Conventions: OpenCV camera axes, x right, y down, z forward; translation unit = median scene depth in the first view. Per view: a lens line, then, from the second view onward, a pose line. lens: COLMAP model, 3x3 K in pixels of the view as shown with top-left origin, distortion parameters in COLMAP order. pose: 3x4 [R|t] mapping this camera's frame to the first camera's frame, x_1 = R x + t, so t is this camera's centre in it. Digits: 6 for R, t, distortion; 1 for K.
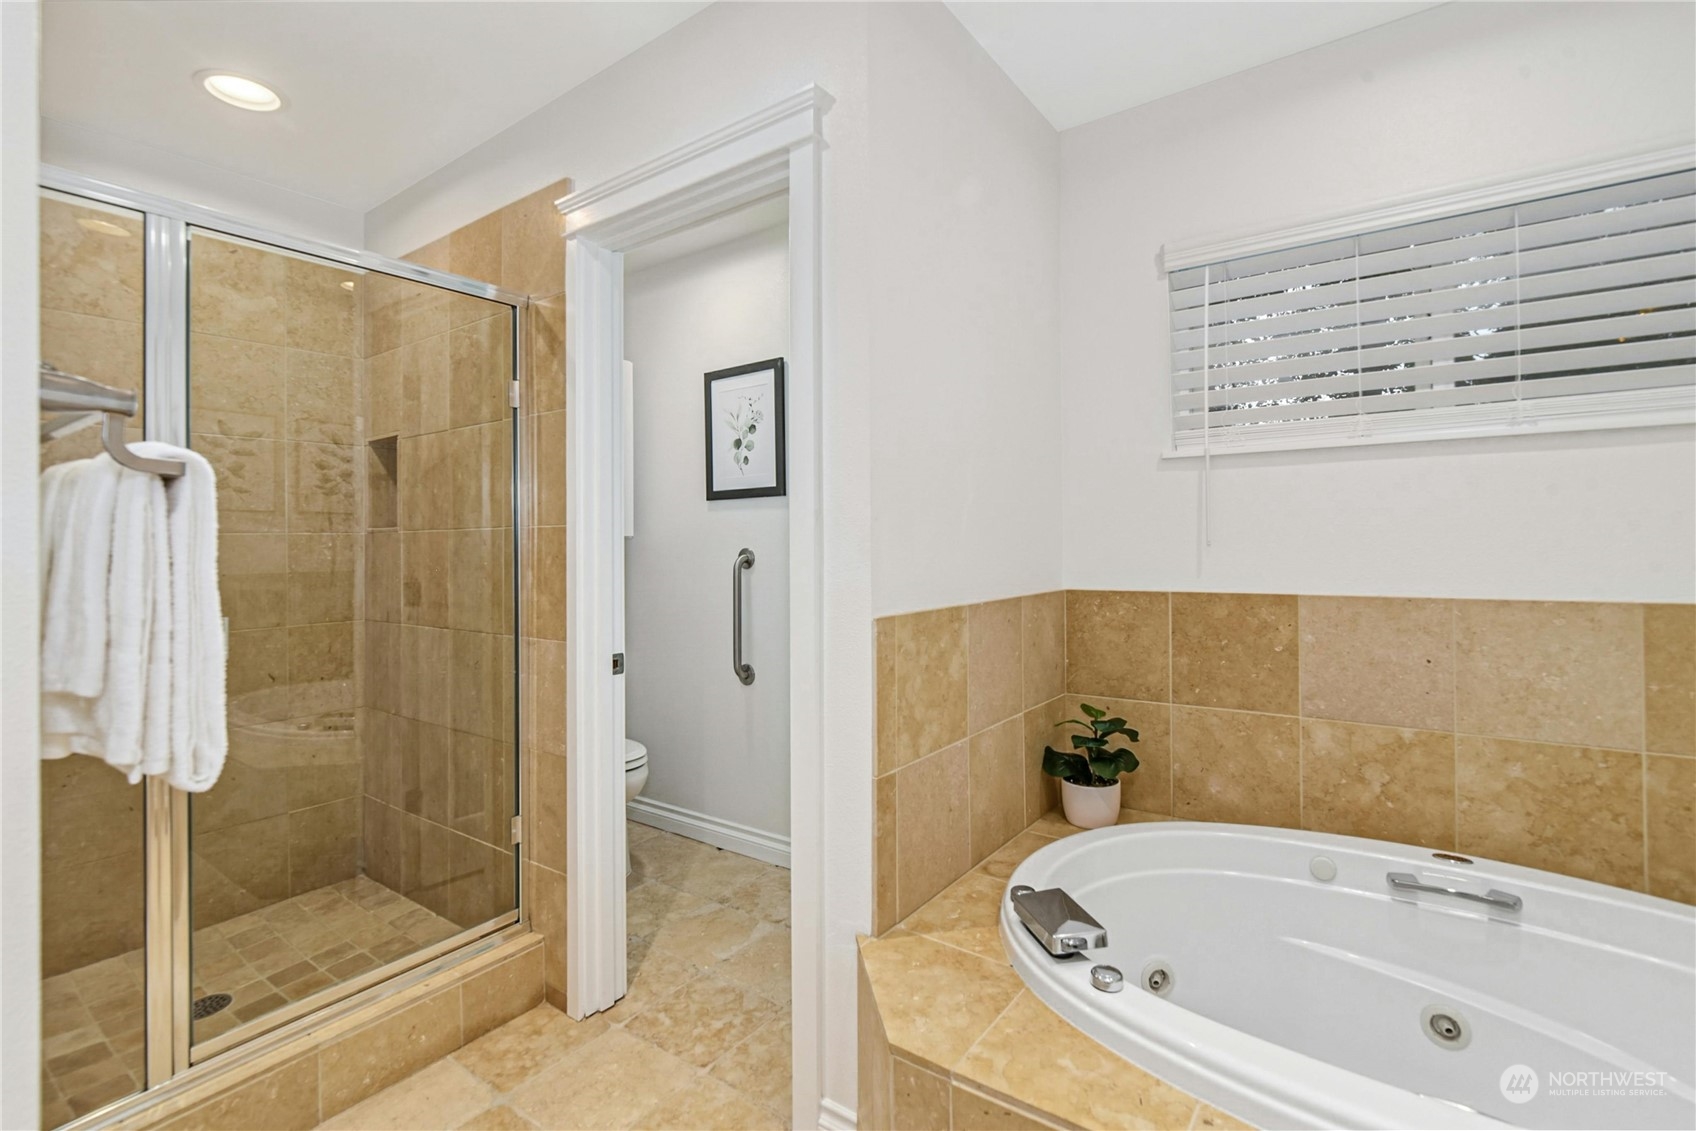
lens RADIAL K [[784.5, 0, 843.8], [0, 784.5, 543.5], [0, 0, 1]] dist [-0.006728, -0.000429]
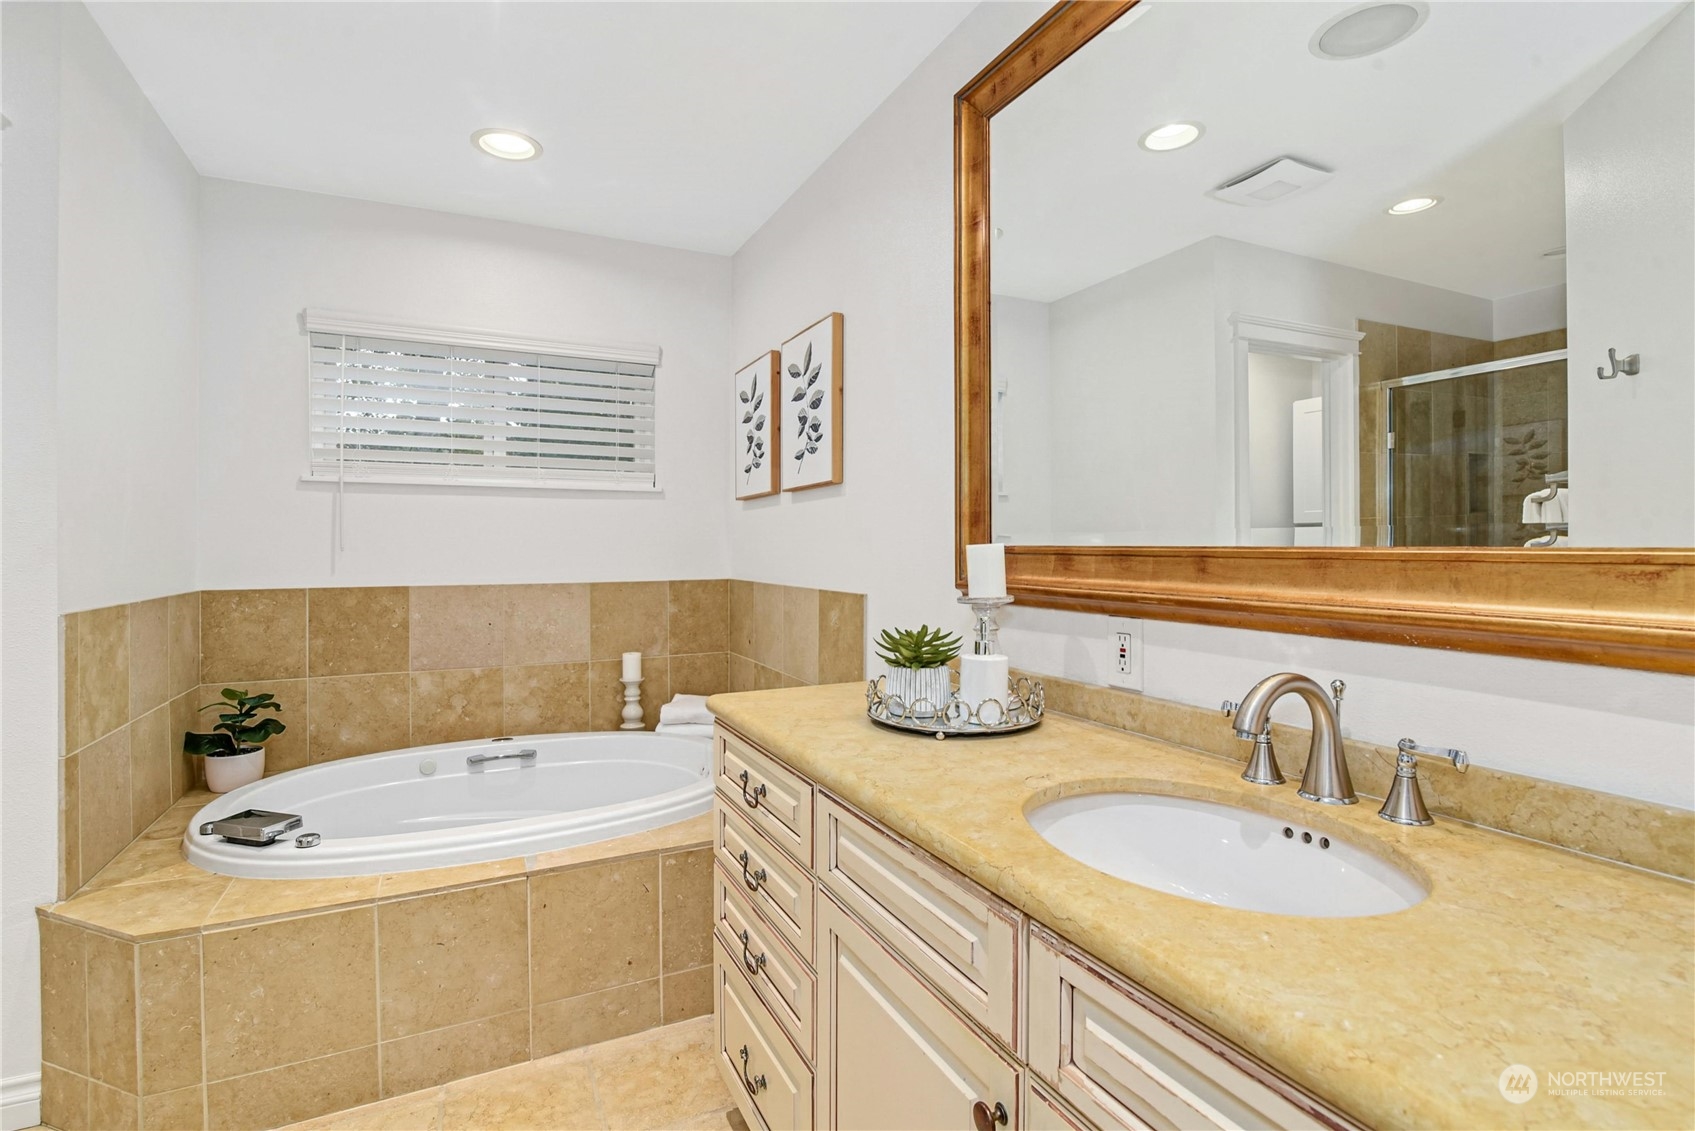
lens RADIAL K [[784.0, 0, 843.3], [0, 784.0, 543.5], [0, 0, 1]] dist [-0.006728, -0.000429]
pose [[0.466193, 0.015255, 0.884552, -0.339620], [-0.005190, 0.999881, -0.014508, 0.005017], [-0.884668, 0.002173, 0.466216, -0.394194]]
